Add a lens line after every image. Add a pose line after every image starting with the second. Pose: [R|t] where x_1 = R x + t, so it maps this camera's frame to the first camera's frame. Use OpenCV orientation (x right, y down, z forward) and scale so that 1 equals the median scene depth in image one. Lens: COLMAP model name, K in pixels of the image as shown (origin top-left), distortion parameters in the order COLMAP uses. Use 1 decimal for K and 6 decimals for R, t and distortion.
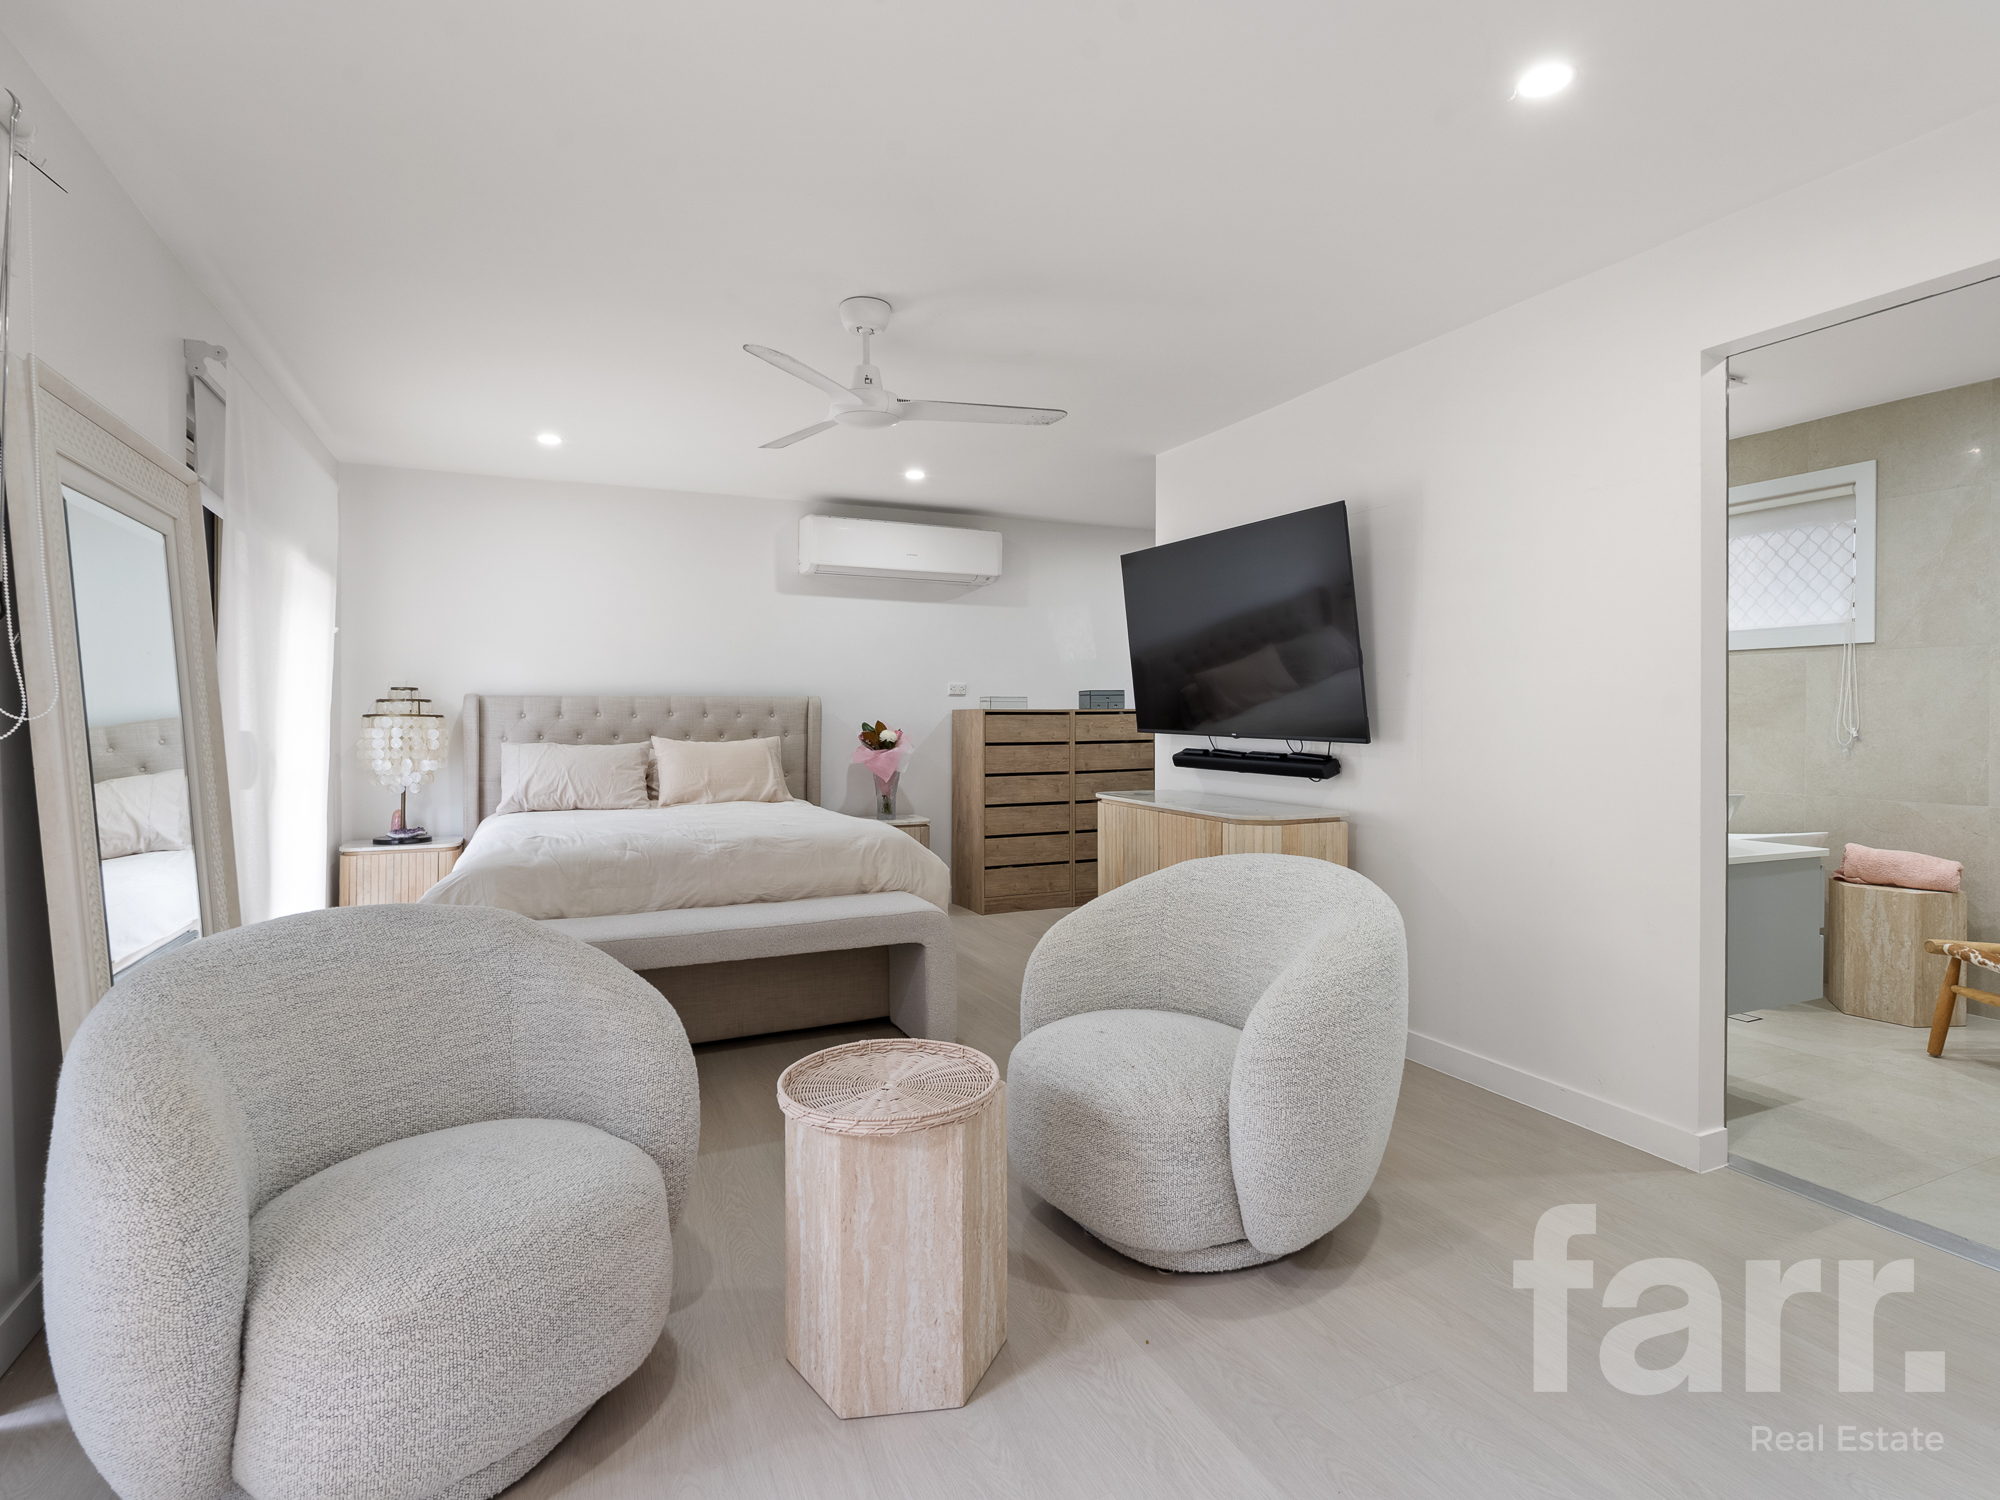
lens RADIAL K [[991.3, 0, 998.7], [0, 991.3, 737.7], [0, 0, 1]] dist [-0.003601, -0.000175]
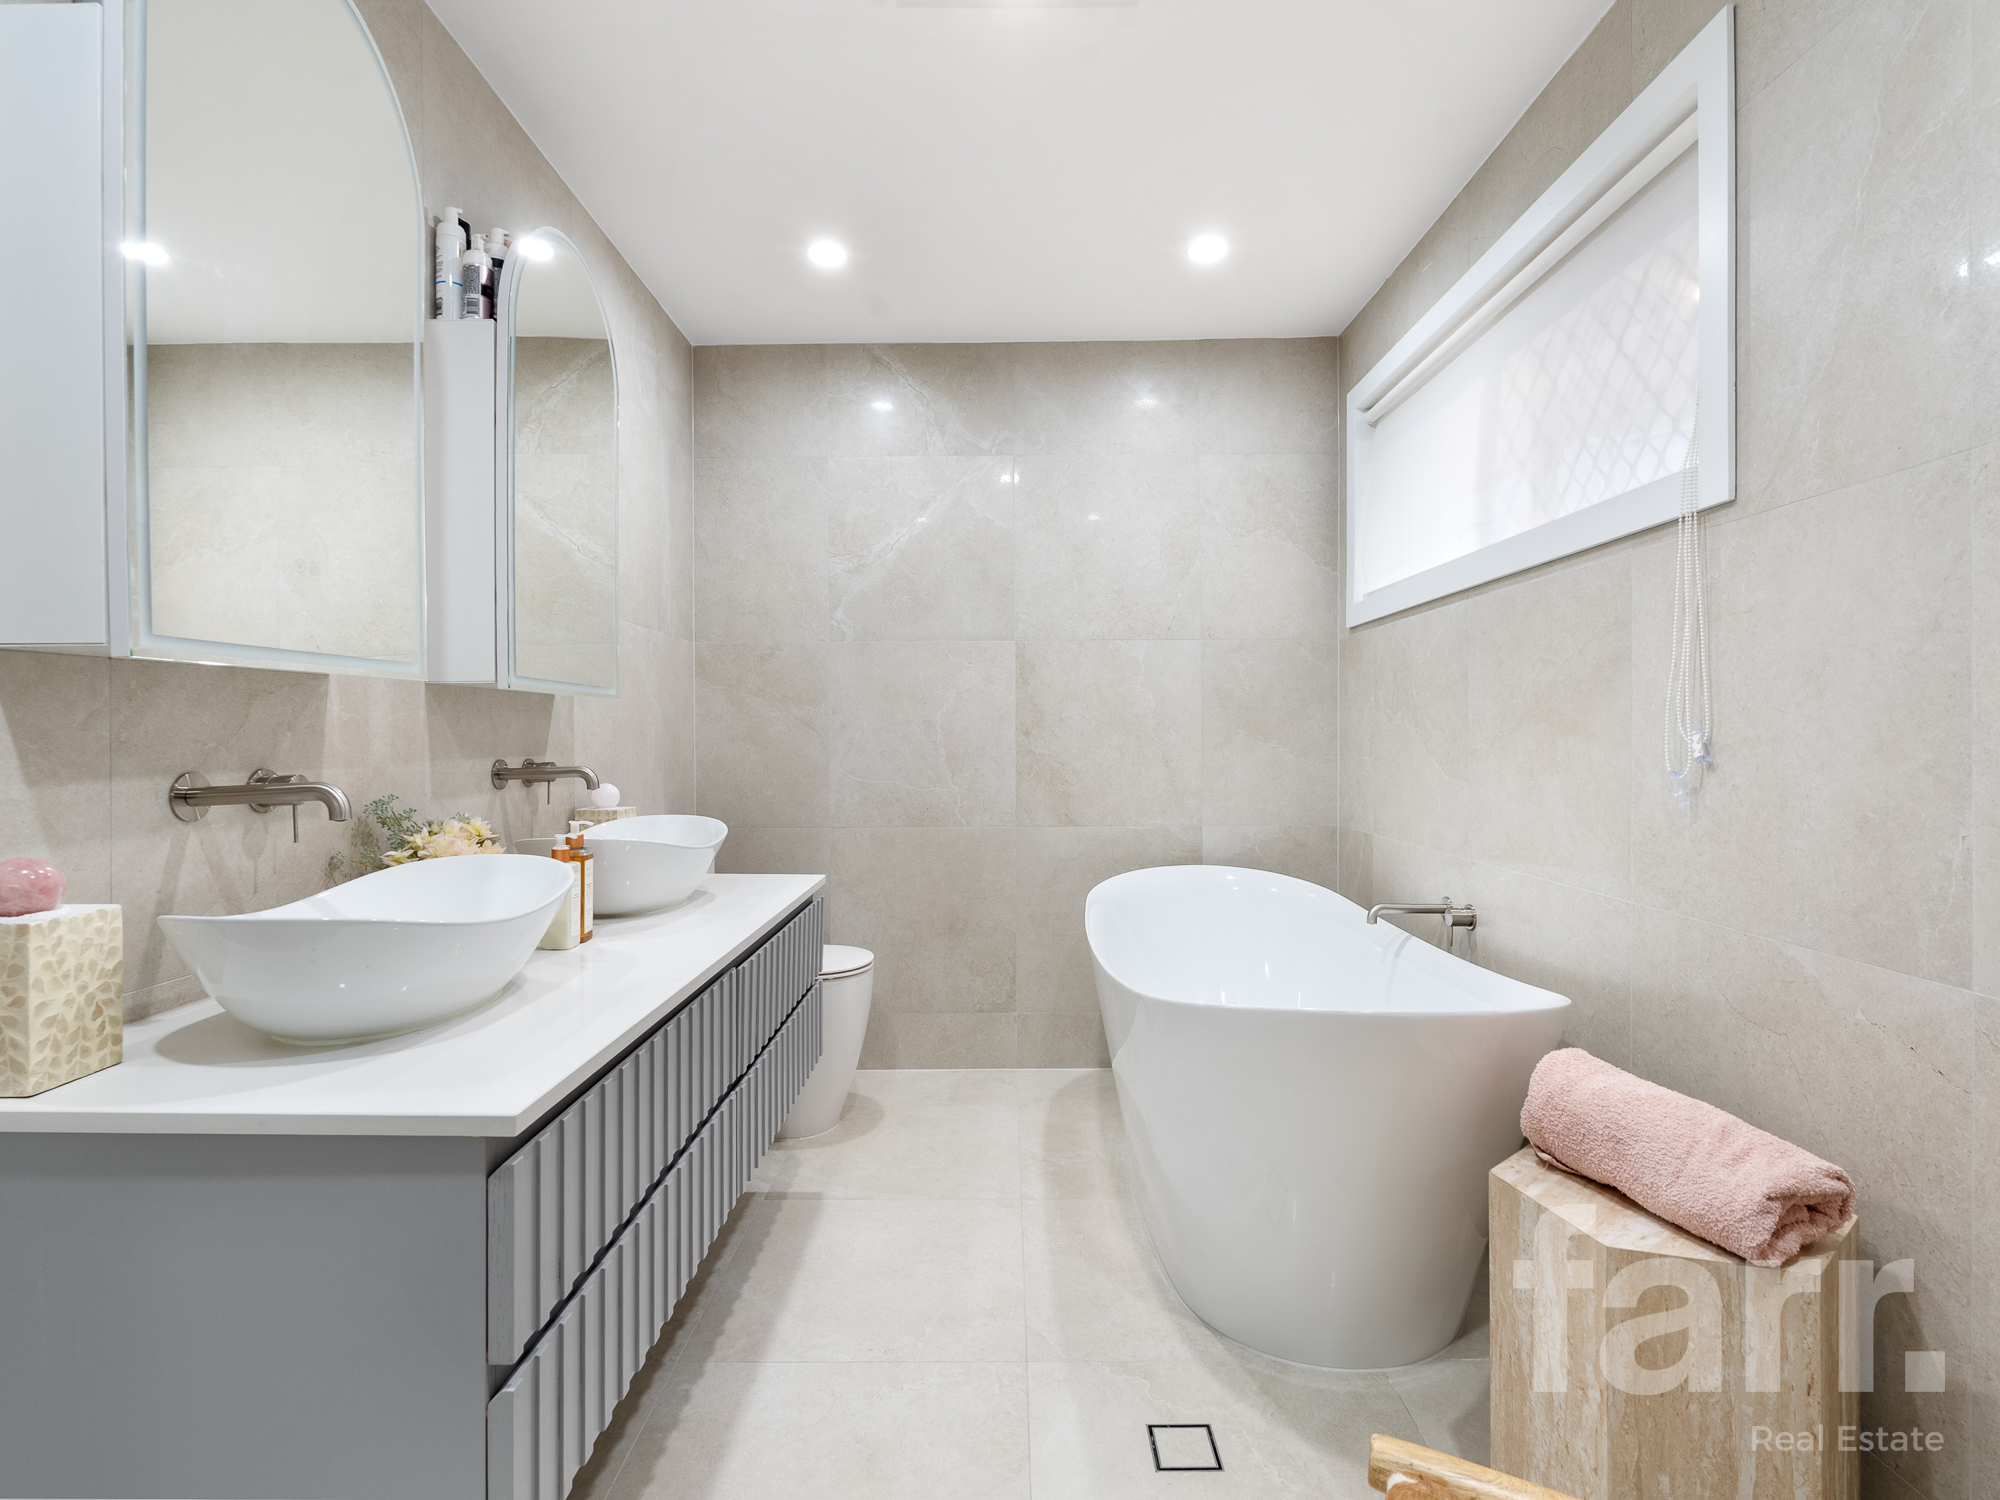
lens RADIAL K [[991.3, 0, 998.5], [0, 991.3, 745.7], [0, 0, 1]] dist [-0.003601, -0.000175]
pose [[0.902048, -0.000370, -0.431636, 0.793183], [-0.005725, 0.999901, -0.012822, 0.000598], [0.431598, 0.014037, 0.901957, 0.549067]]
